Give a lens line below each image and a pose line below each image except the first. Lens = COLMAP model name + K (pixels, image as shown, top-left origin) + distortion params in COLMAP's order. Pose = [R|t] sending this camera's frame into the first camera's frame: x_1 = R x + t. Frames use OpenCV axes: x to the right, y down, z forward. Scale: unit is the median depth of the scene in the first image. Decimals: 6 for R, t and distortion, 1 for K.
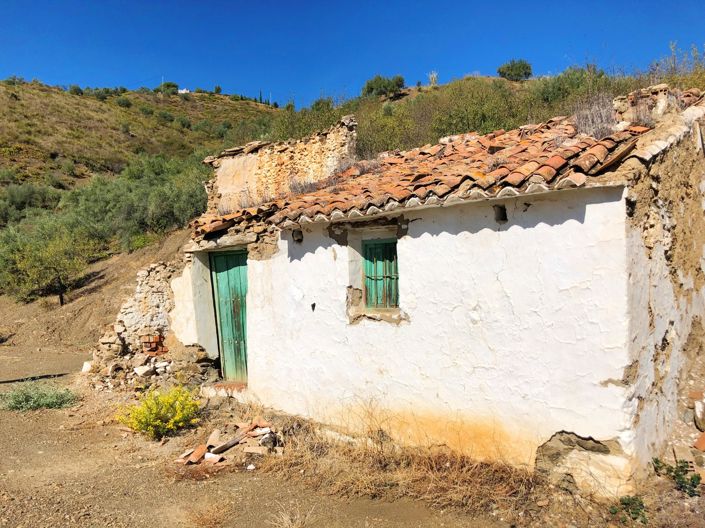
lens RADIAL K [[579.9, 0, 341.7], [0, 579.9, 259.0], [0, 0, 1]] dist [0.041854, -0.044594]
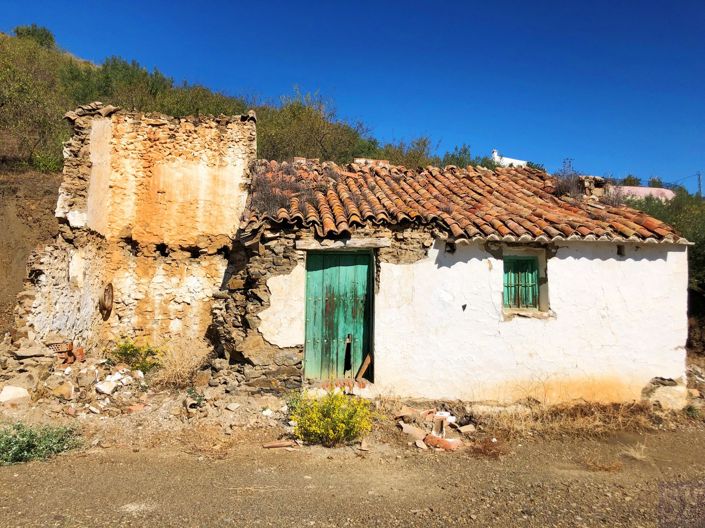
lens RADIAL K [[579.9, 0, 345.7], [0, 579.9, 254.5], [0, 0, 1]] dist [0.041854, -0.044594]
pose [[0.652505, 0.056267, 0.755693, -0.951480], [-0.066004, 0.997669, -0.017292, 0.008365], [-0.754905, -0.038596, 0.654698, 0.331836]]
